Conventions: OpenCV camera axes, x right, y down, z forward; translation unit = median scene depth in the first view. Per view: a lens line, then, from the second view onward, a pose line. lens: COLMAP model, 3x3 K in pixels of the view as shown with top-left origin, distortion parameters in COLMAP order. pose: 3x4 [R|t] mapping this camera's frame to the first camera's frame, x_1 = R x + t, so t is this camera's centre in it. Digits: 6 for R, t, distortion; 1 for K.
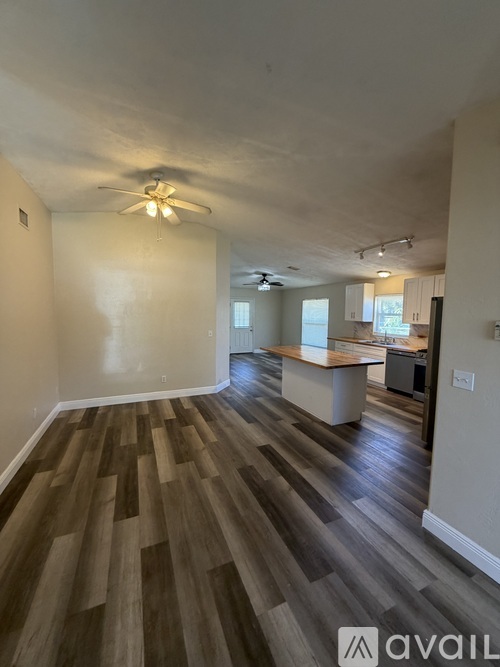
lens RADIAL K [[266.9, 0, 250.0], [0, 266.9, 333.5], [0, 0, 1]] dist [-0.000063, 0.000037]
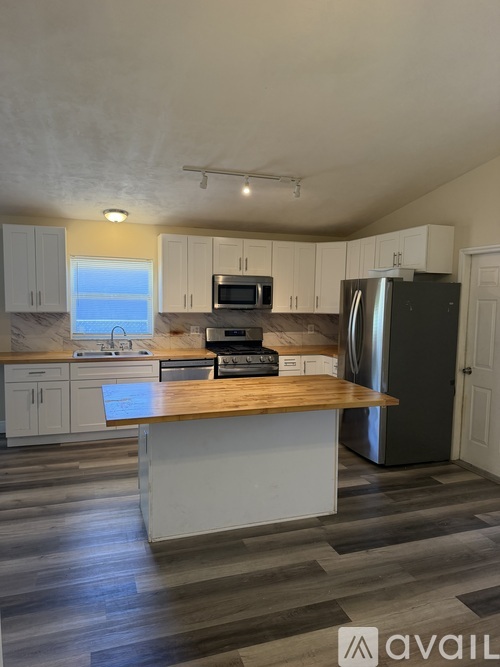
lens RADIAL K [[476.2, 0, 250.0], [0, 476.2, 333.5], [0, 0, 1]] dist [0.005186, -0.004921]
pose [[0.073808, -0.092165, 0.993005, -0.556145], [0.066087, 0.993984, 0.087343, -0.092089], [-0.995080, 0.059178, 0.079455, 0.982356]]
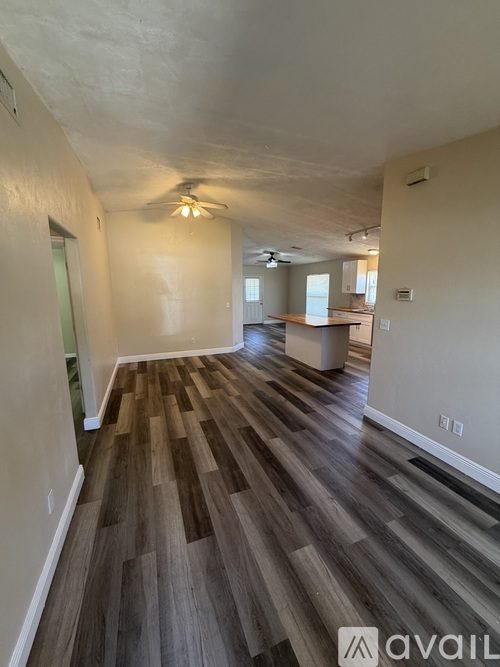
lens RADIAL K [[266.9, 0, 250.0], [0, 266.9, 333.5], [0, 0, 1]] dist [-0.000063, 0.000037]
pose [[0.999071, -0.011820, -0.041446, 0.006075], [0.015523, 0.995804, 0.090191, 0.027647], [0.040206, -0.090750, 0.995062, -0.311256]]
